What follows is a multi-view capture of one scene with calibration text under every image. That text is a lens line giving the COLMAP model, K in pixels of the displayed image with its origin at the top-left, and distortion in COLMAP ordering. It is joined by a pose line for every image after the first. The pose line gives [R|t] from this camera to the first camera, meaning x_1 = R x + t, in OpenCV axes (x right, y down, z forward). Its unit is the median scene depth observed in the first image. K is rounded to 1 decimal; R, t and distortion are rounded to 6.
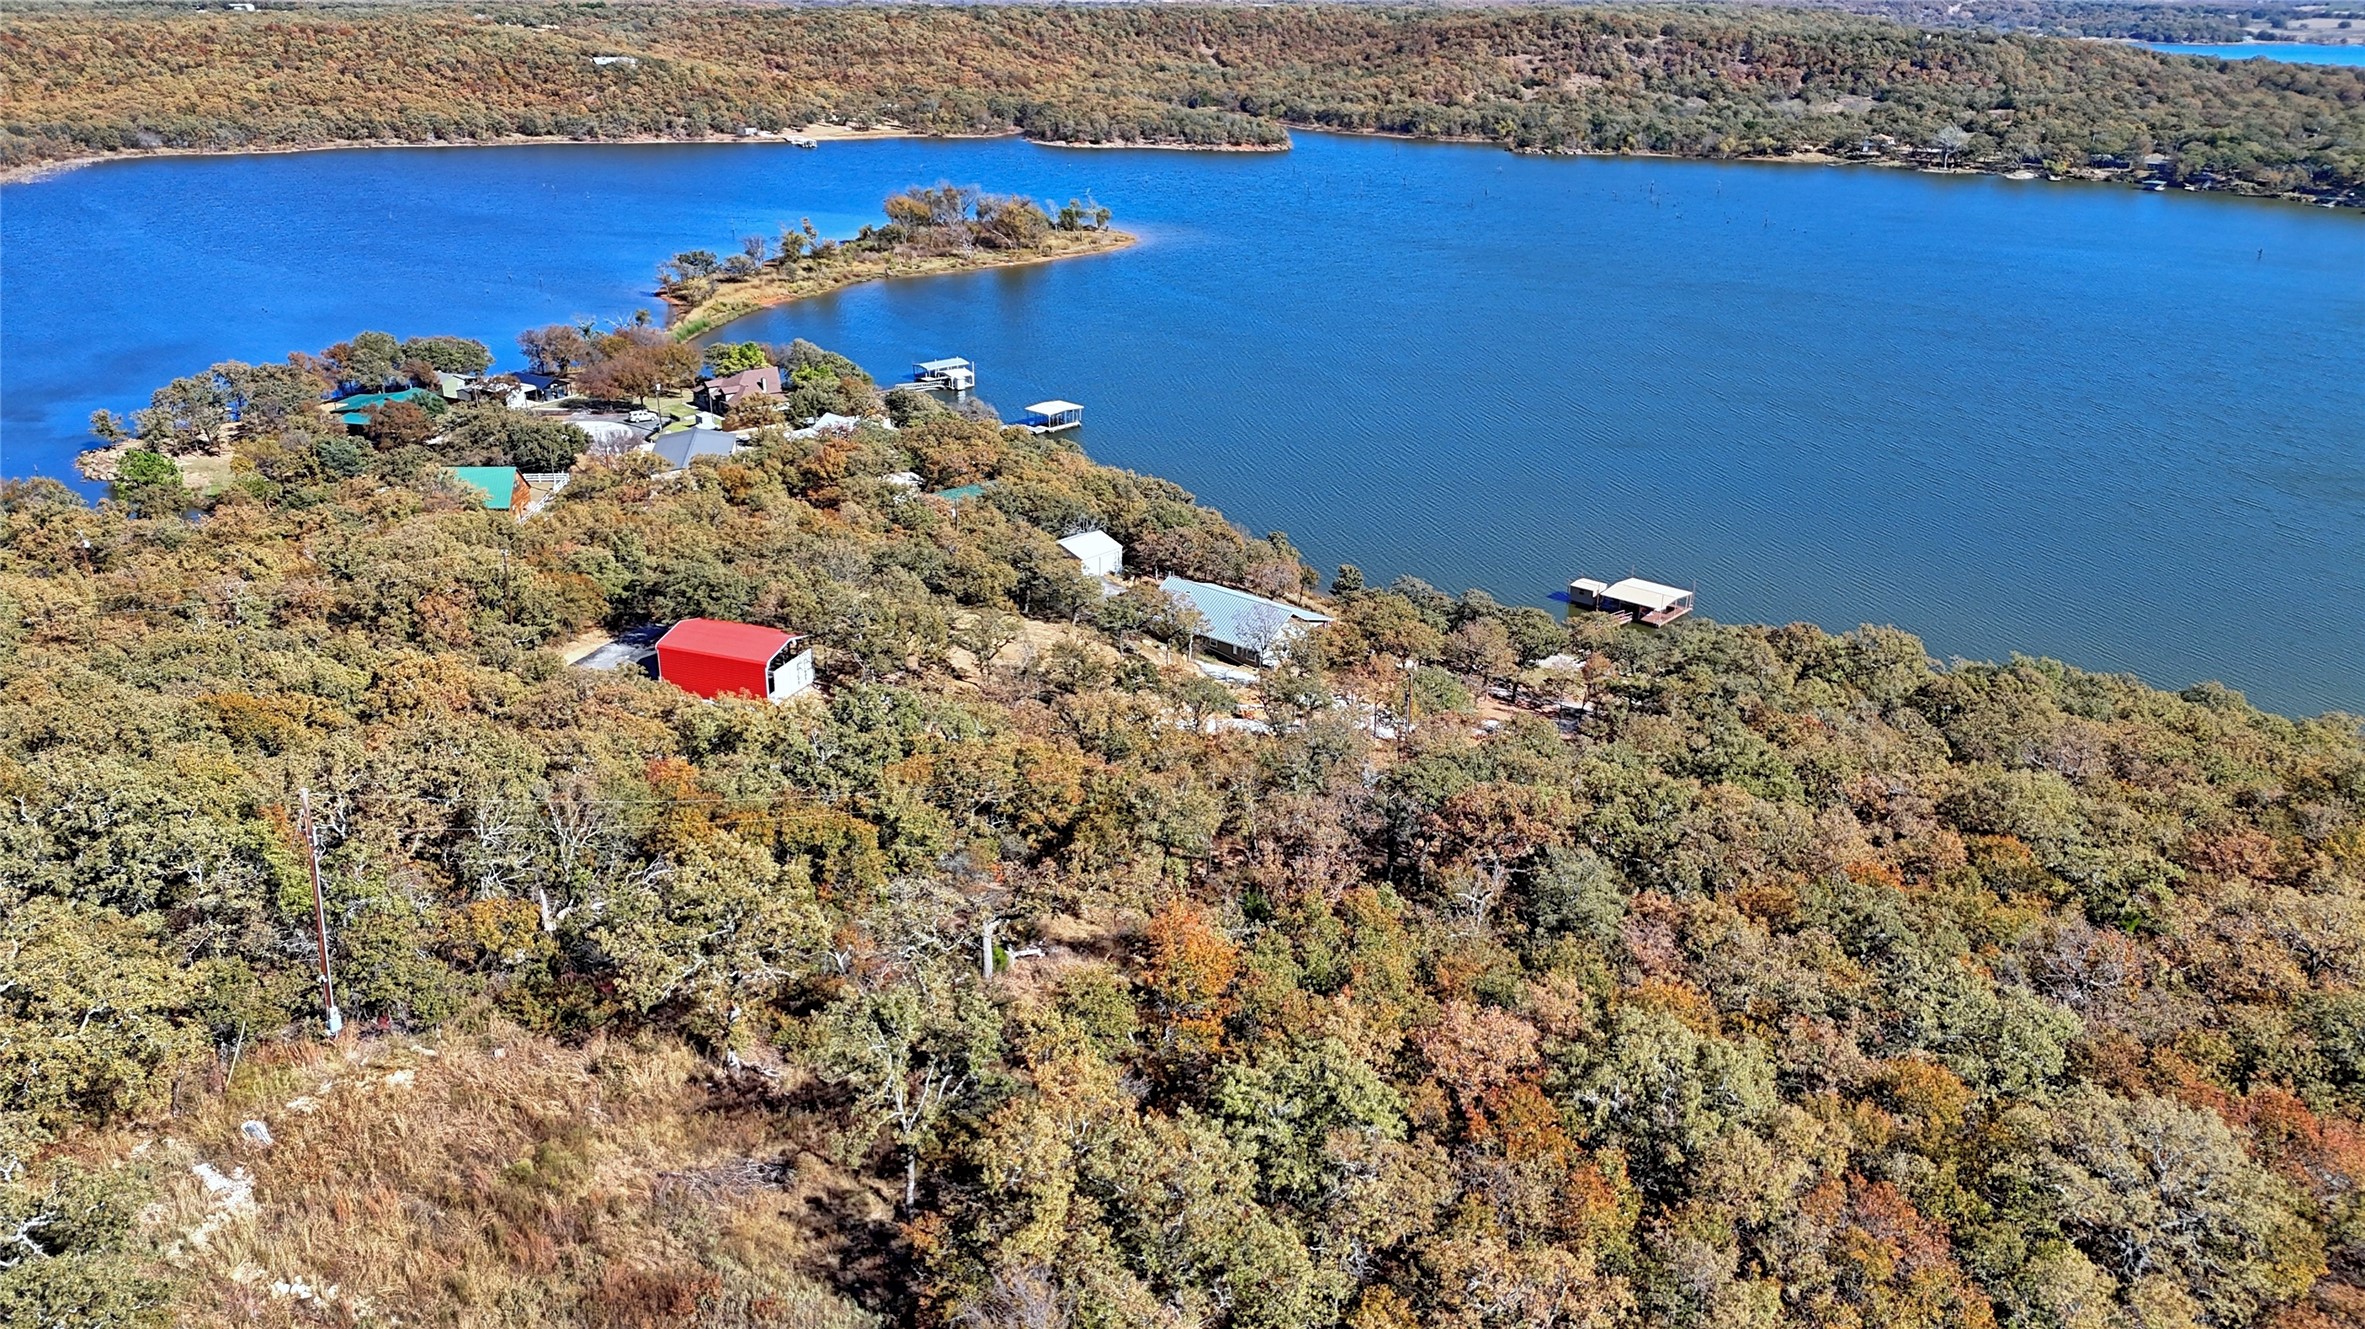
lens RADIAL K [[1728.8, 0, 1188.4], [0, 1728.8, 670.0], [0, 0, 1]] dist [0.037927, -0.040239]
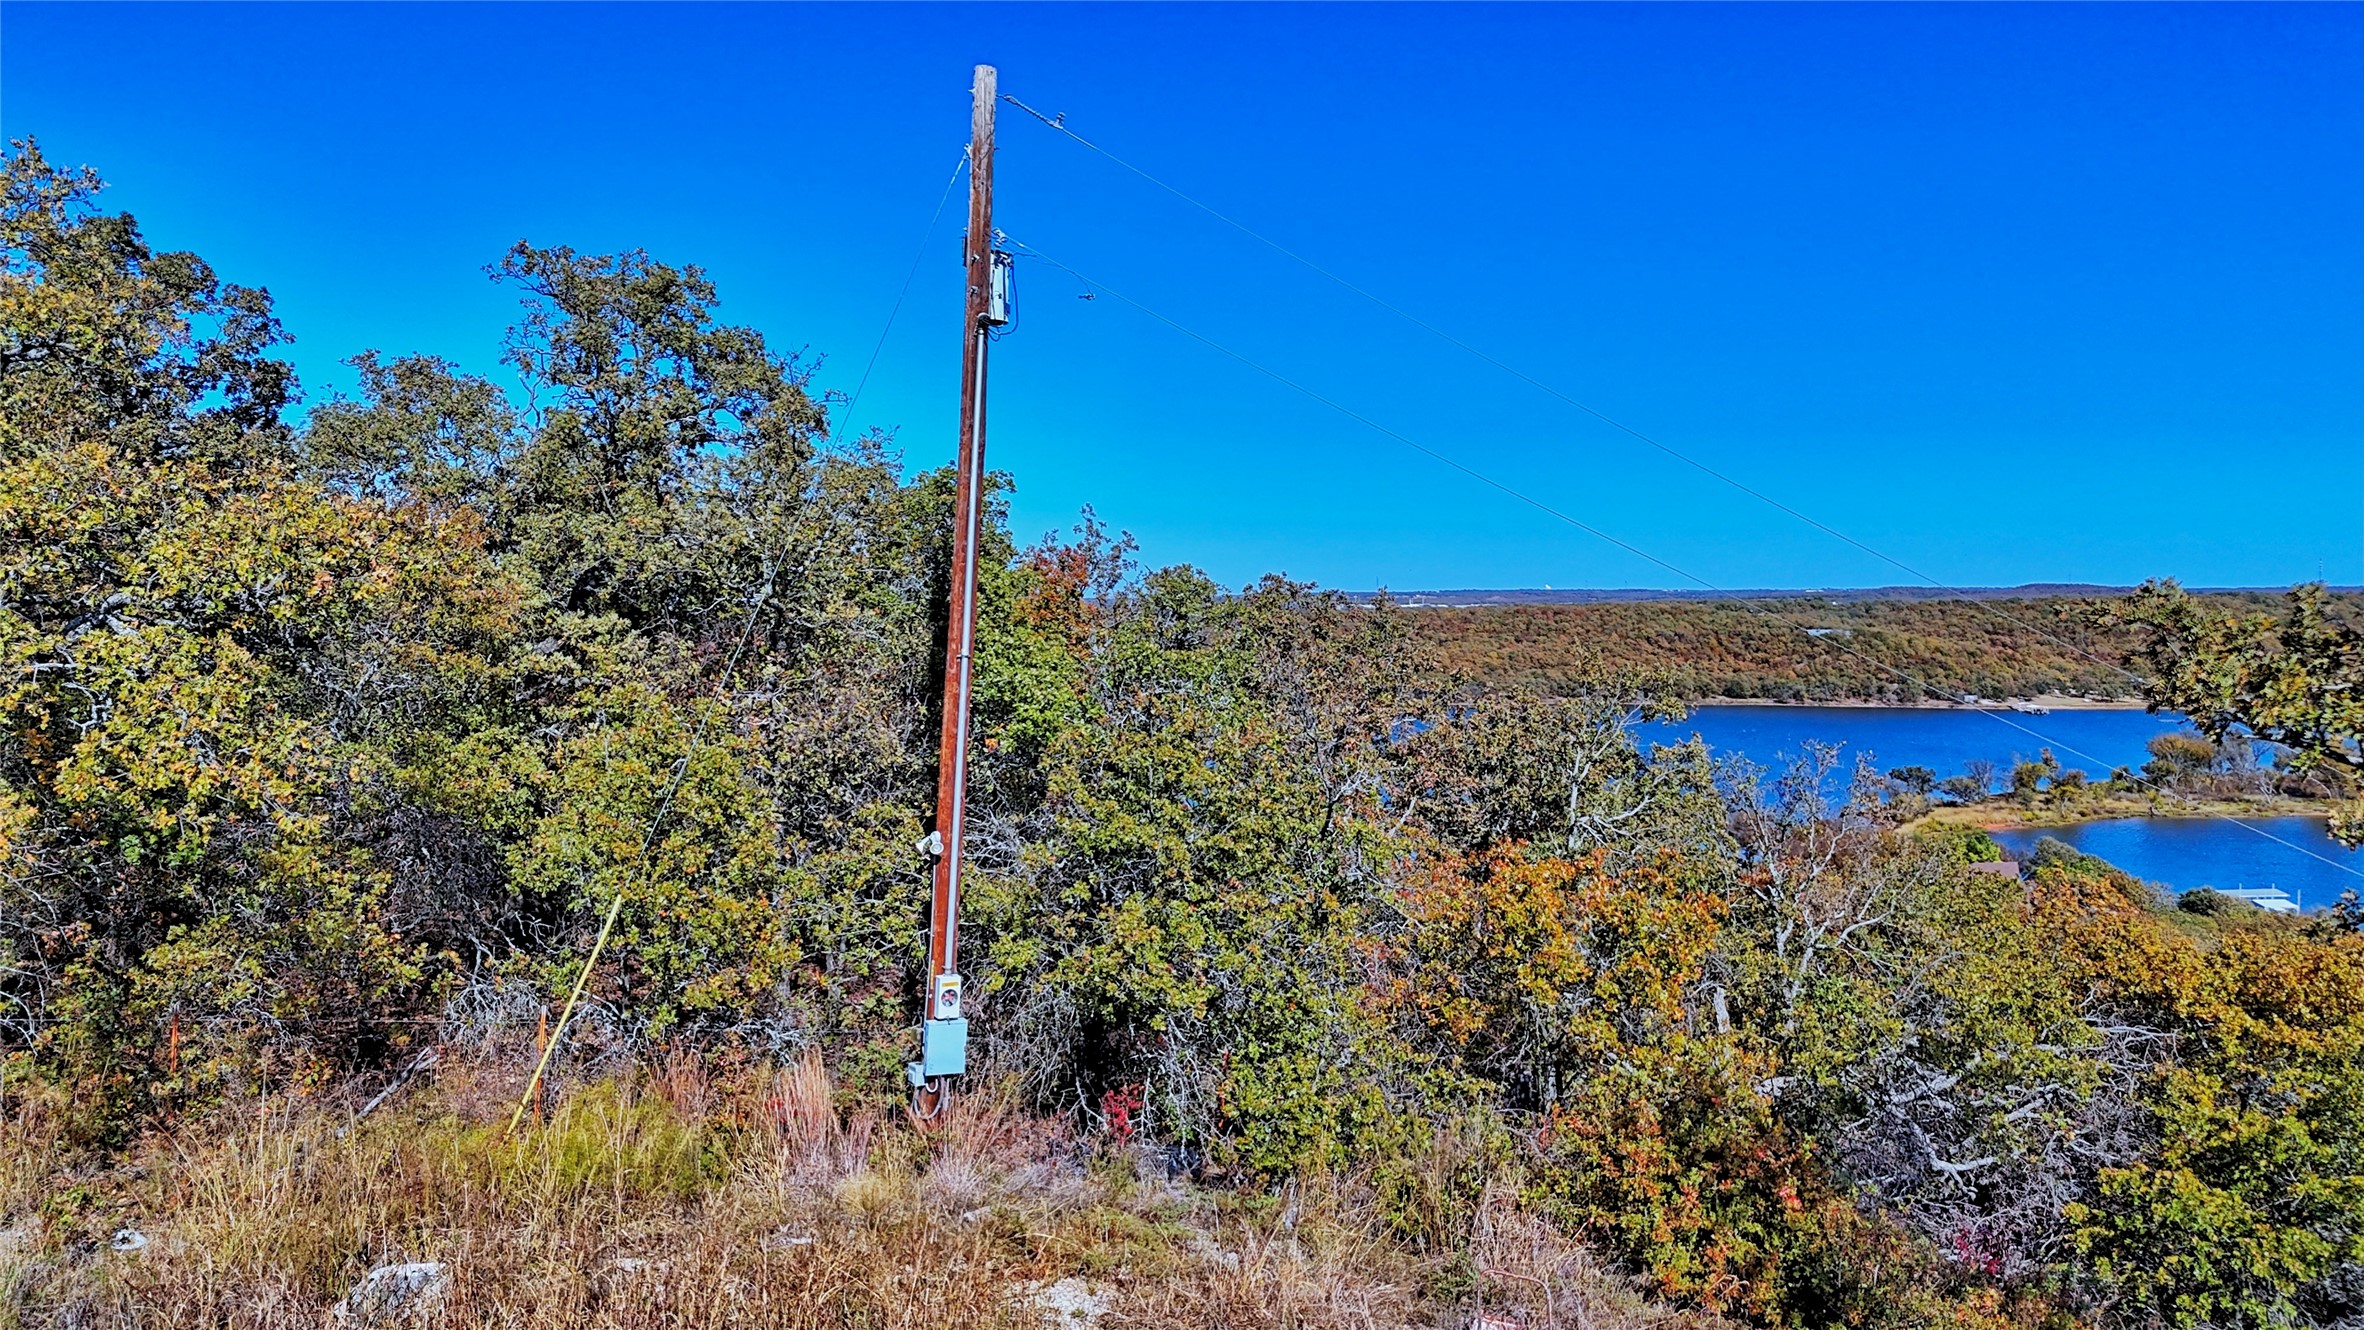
lens RADIAL K [[1728.1, 0, 1172.9], [0, 1728.1, 663.6], [0, 0, 1]] dist [0.037927, -0.040239]
pose [[0.791633, 0.005944, -0.610968, -0.037220], [-0.215339, 0.938505, -0.269885, 0.026032], [0.571792, 0.345215, 0.744231, 0.098906]]
